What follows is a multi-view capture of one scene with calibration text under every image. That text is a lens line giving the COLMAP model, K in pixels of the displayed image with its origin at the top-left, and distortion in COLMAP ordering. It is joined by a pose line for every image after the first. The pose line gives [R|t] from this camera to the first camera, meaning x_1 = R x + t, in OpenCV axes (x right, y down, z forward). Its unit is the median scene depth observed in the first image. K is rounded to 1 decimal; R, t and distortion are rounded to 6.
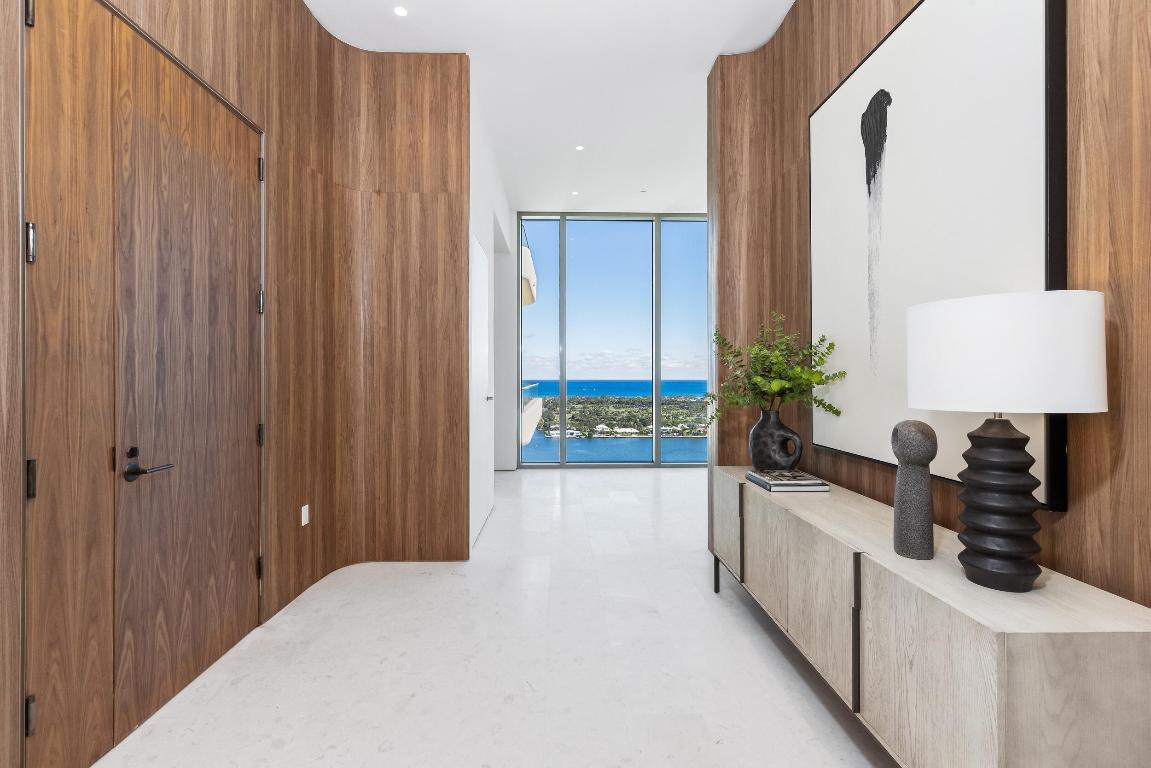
lens RADIAL K [[522.9, 0, 575.3], [0, 522.9, 376.5], [0, 0, 1]] dist [-0.000380, 0.000075]
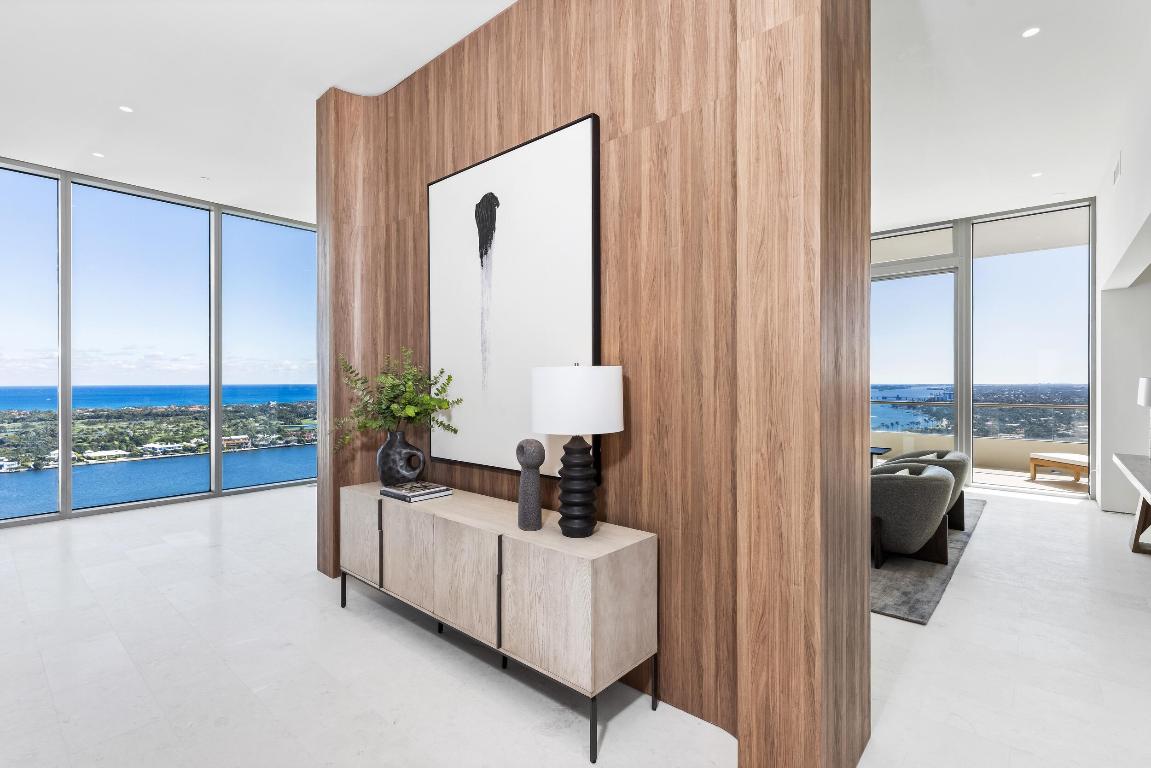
lens RADIAL K [[537.8, 0, 567.2], [0, 537.8, 379.9], [0, 0, 1]] dist [0.003184, 0.000580]
pose [[0.689059, -0.003676, 0.724696, -0.285996], [0.002824, 0.999993, 0.002387, -0.063896], [-0.724699, 0.000401, 0.689065, -0.102463]]
